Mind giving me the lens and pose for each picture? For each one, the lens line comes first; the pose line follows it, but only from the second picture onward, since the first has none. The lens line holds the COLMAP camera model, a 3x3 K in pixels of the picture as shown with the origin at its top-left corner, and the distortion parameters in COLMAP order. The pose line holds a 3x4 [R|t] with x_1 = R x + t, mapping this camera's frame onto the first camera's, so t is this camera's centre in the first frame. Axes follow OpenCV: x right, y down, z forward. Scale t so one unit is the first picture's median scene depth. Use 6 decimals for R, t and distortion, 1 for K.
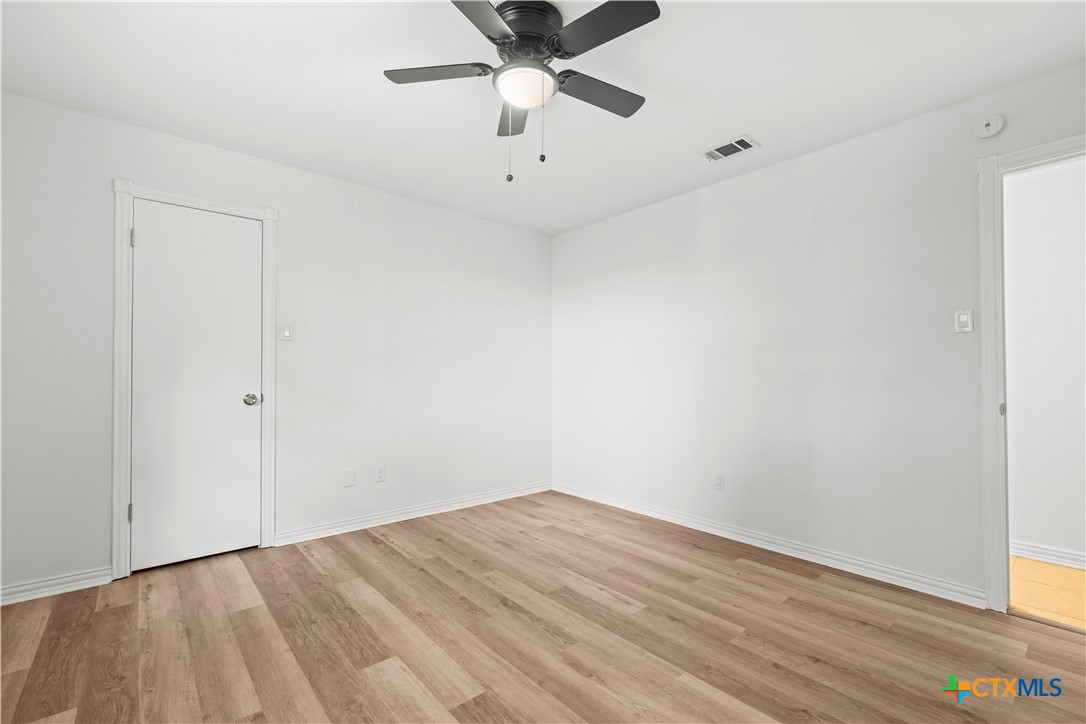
lens RADIAL K [[475.5, 0, 551.5], [0, 475.5, 369.9], [0, 0, 1]] dist [-0.002993, -0.000955]
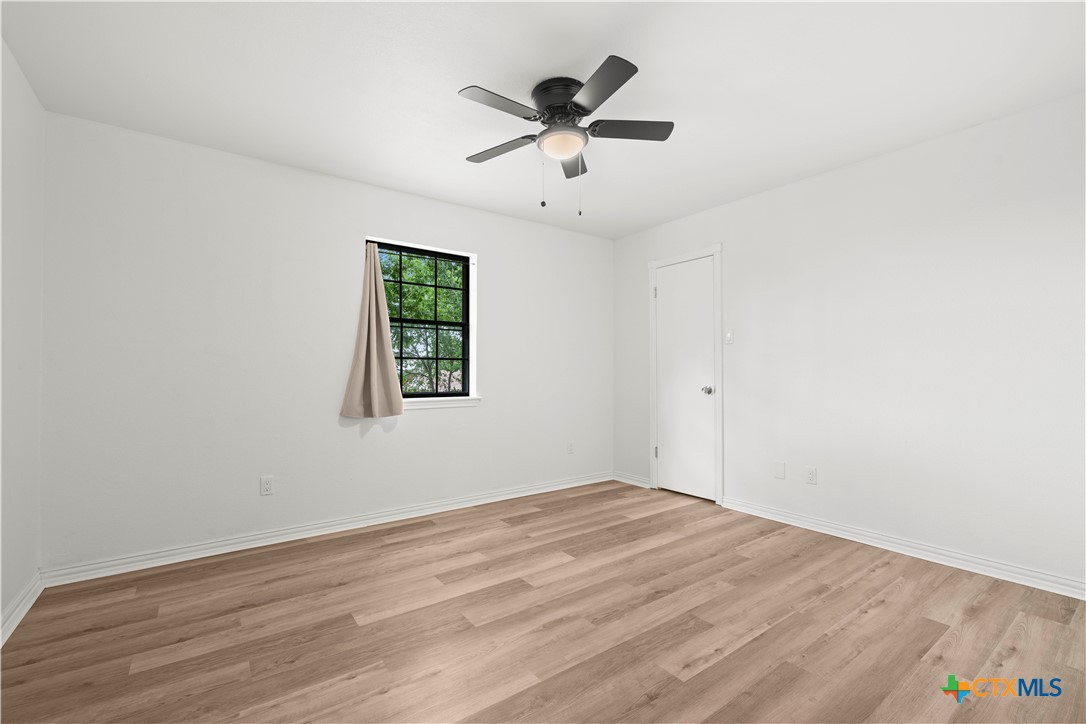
lens RADIAL K [[475.5, 0, 549.5], [0, 475.5, 363.6], [0, 0, 1]] dist [-0.002993, -0.000955]
pose [[-0.093018, -0.019024, -0.995483, 0.857702], [0.012259, 0.999720, -0.020251, 0.009651], [0.995589, -0.014088, -0.092758, 0.765218]]
